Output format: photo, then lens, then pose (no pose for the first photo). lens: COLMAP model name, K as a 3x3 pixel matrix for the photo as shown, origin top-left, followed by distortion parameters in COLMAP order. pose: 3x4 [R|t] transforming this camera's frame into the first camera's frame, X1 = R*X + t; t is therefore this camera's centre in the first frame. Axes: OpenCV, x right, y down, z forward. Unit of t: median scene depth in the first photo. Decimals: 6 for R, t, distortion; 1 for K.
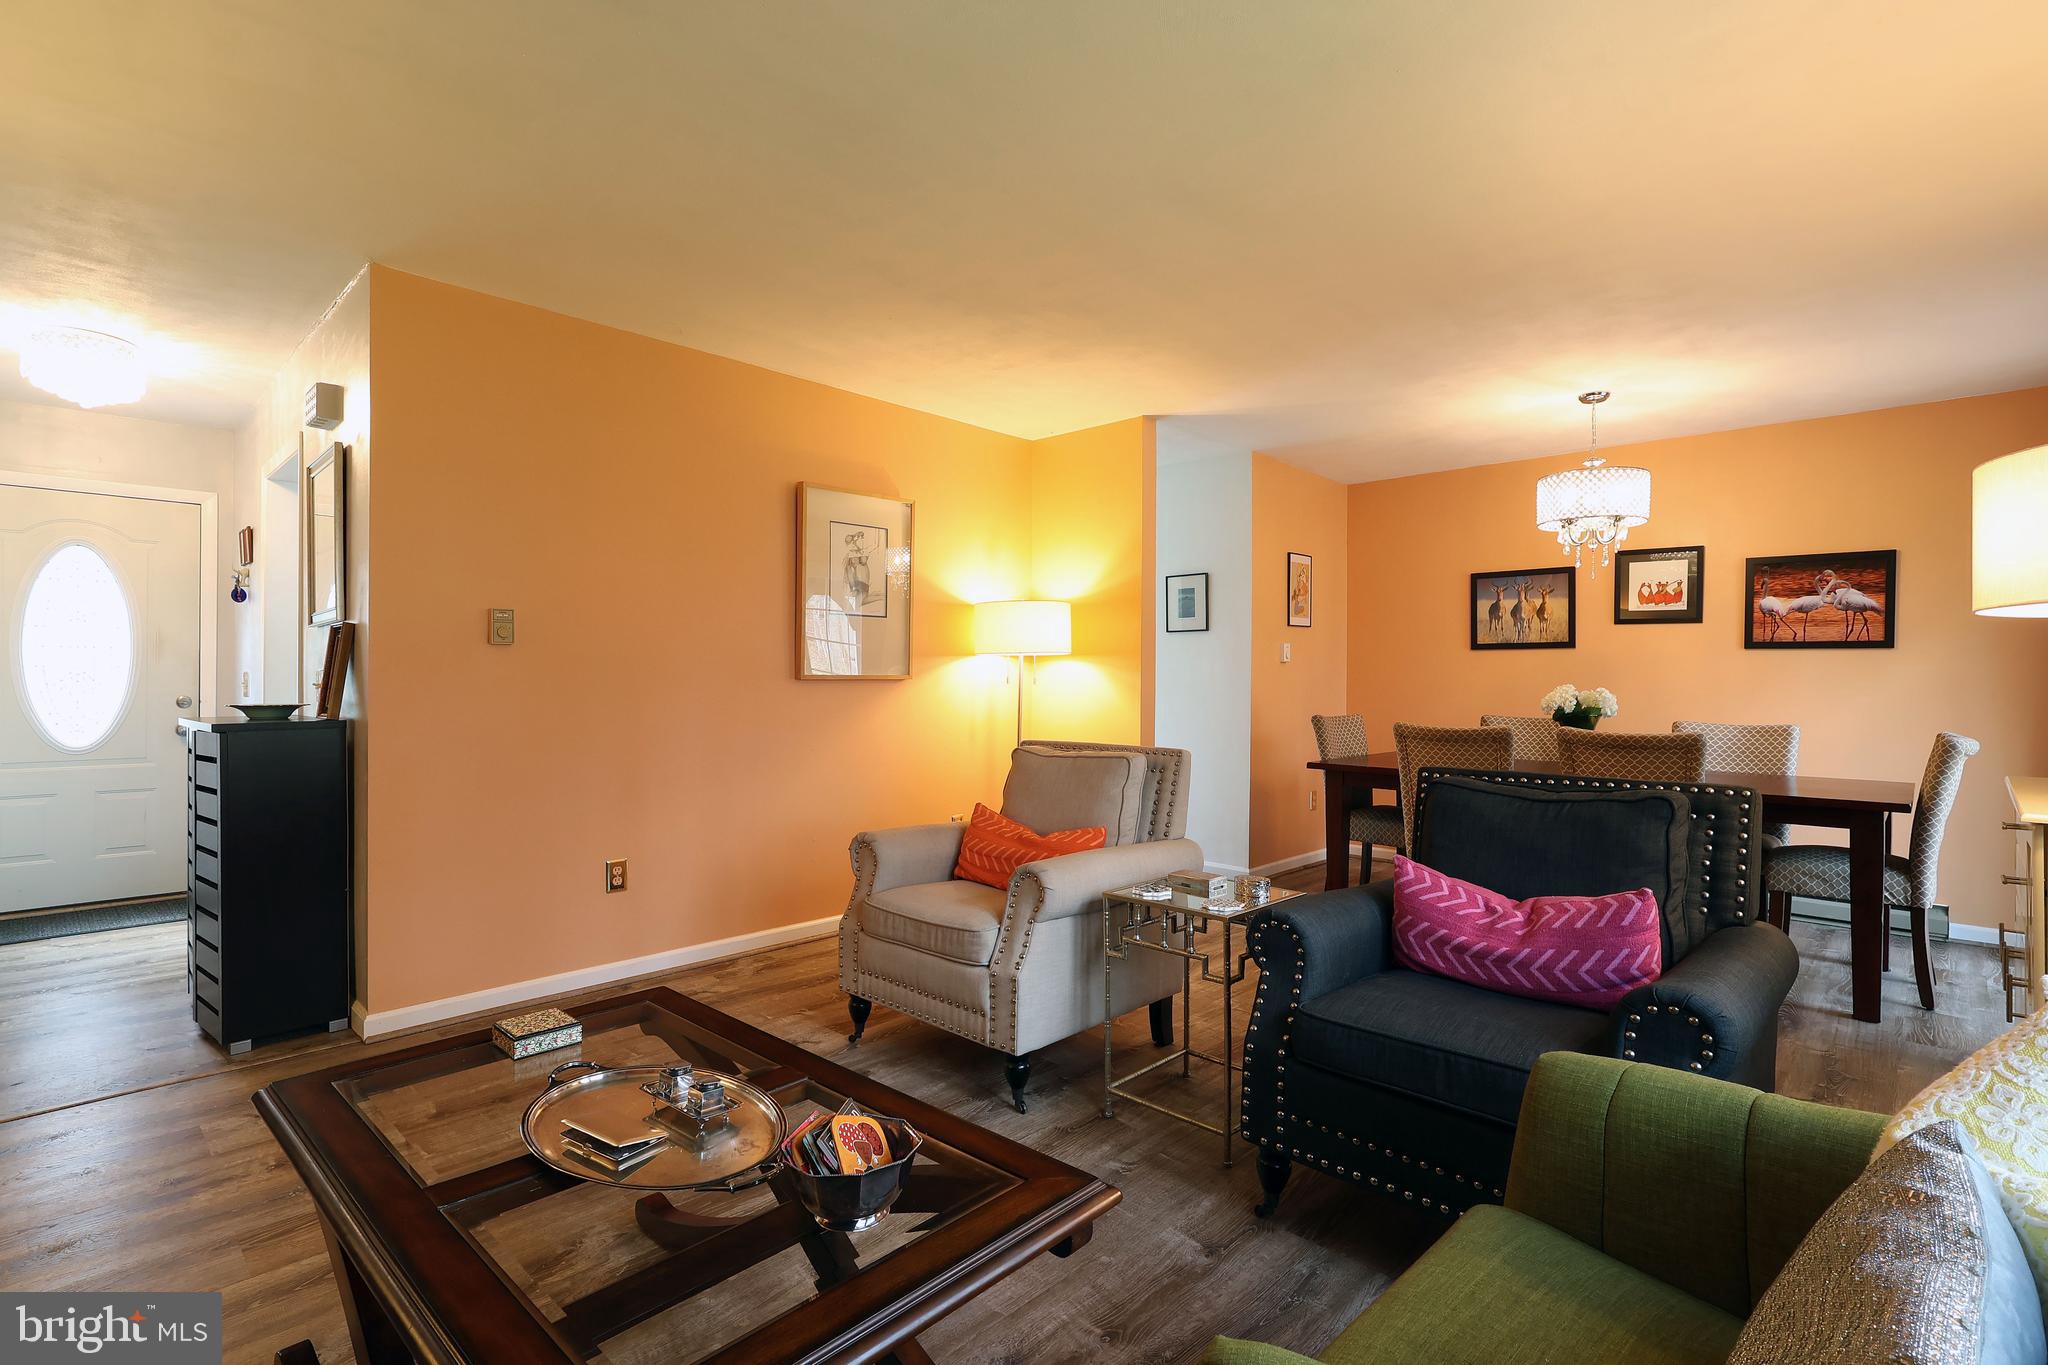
lens RADIAL K [[953.4, 0, 1029.3], [0, 953.4, 686.3], [0, 0, 1]] dist [0.001275, 0.000809]
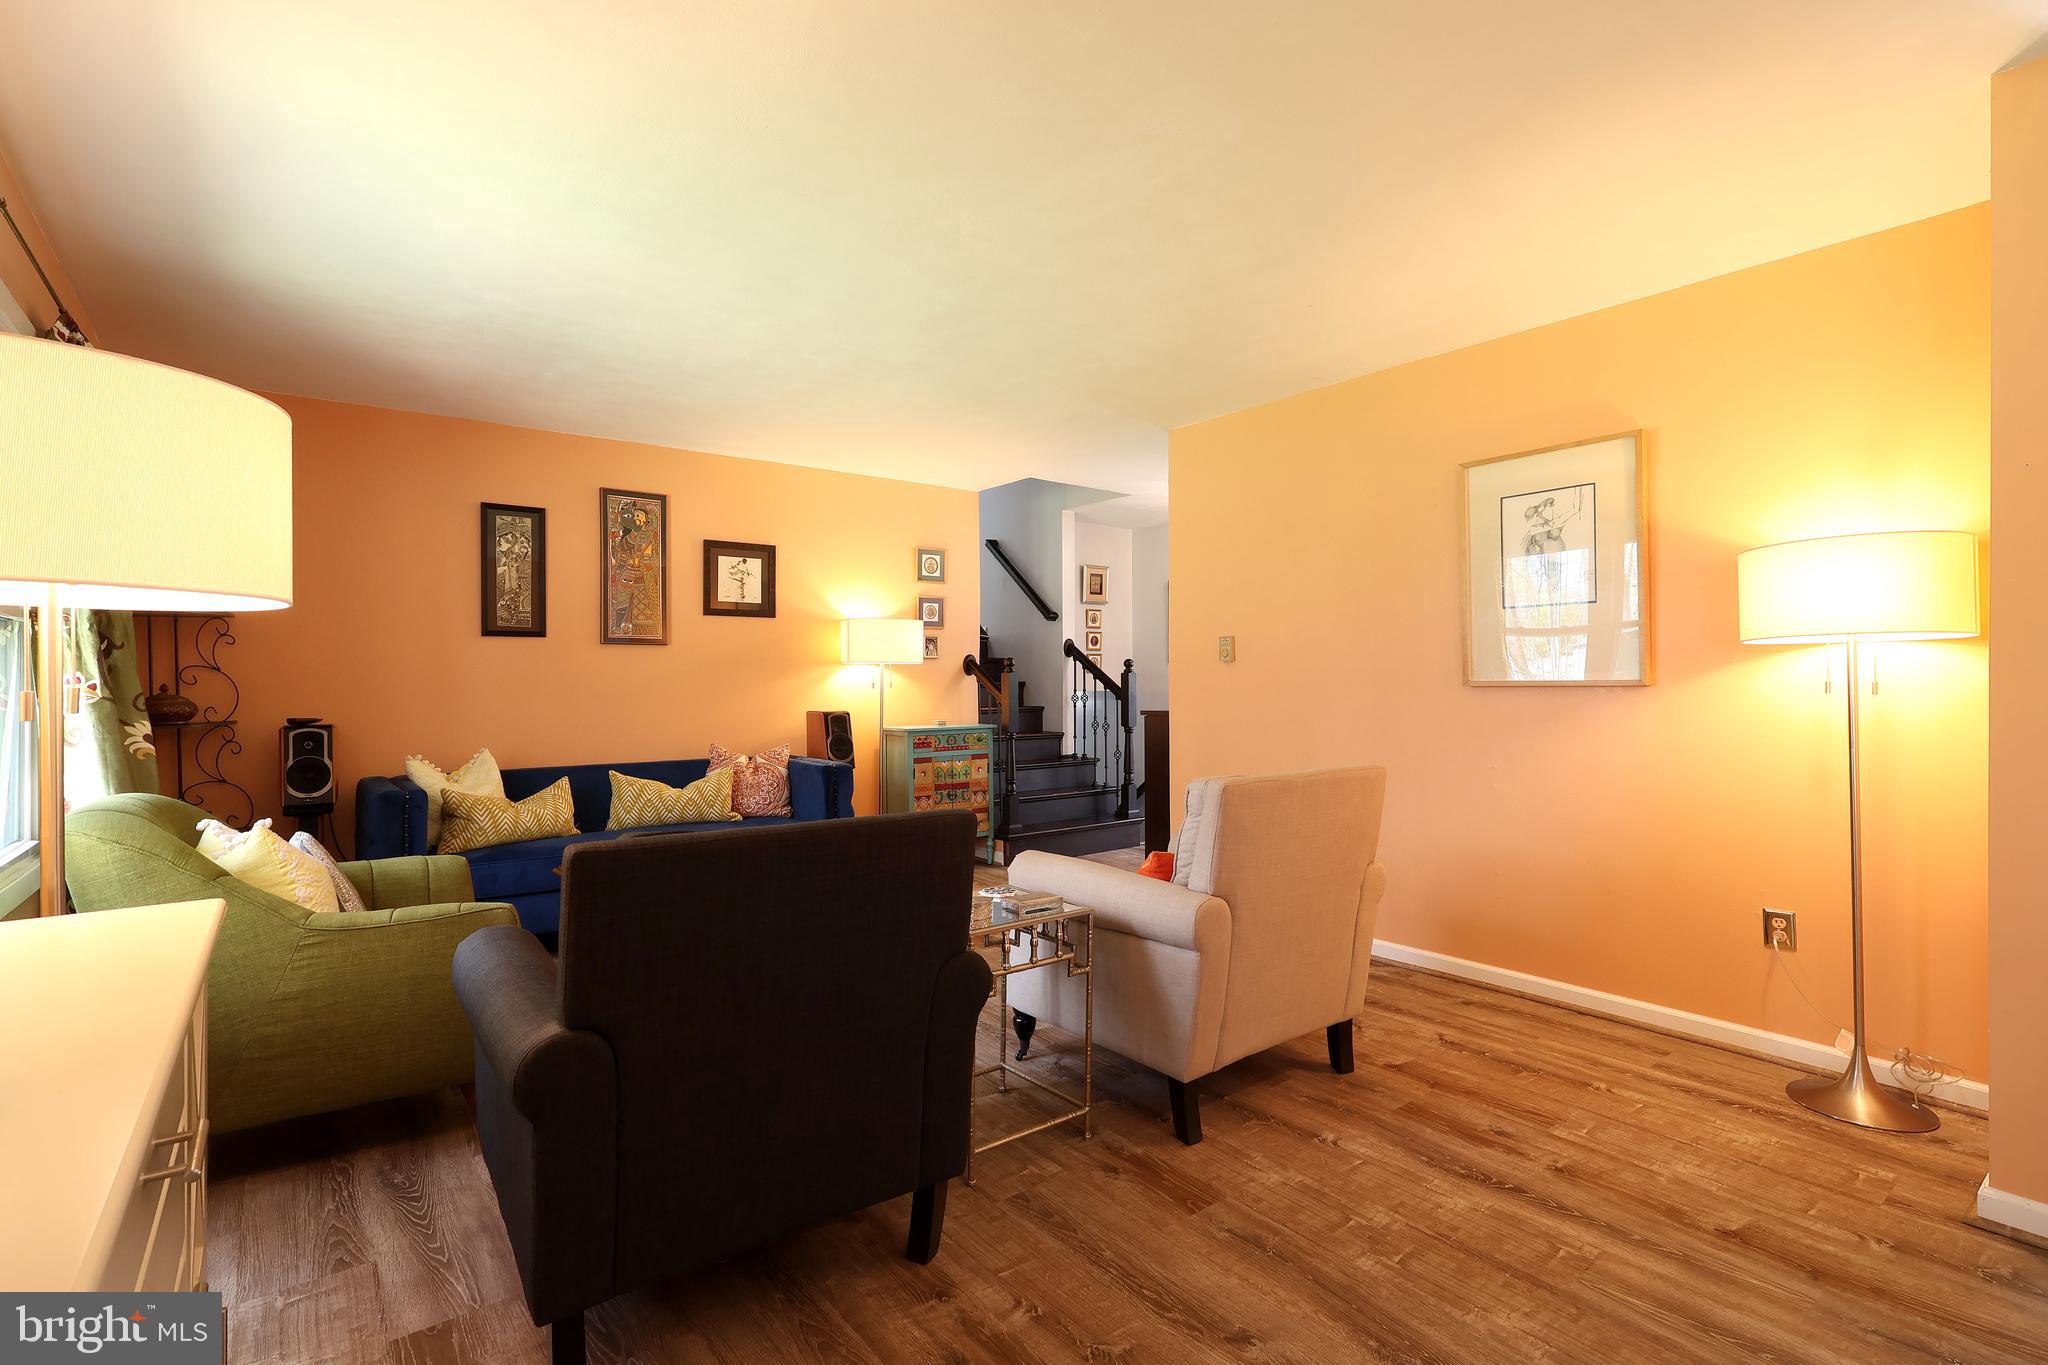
lens RADIAL K [[953.4, 0, 1024.5], [0, 953.4, 680.5], [0, 0, 1]] dist [0.001275, 0.000809]
pose [[-0.159821, -0.012849, -0.987062, 0.676164], [-0.006258, 0.999908, -0.012003, 0.000882], [0.987126, 0.004259, -0.159887, 0.703854]]
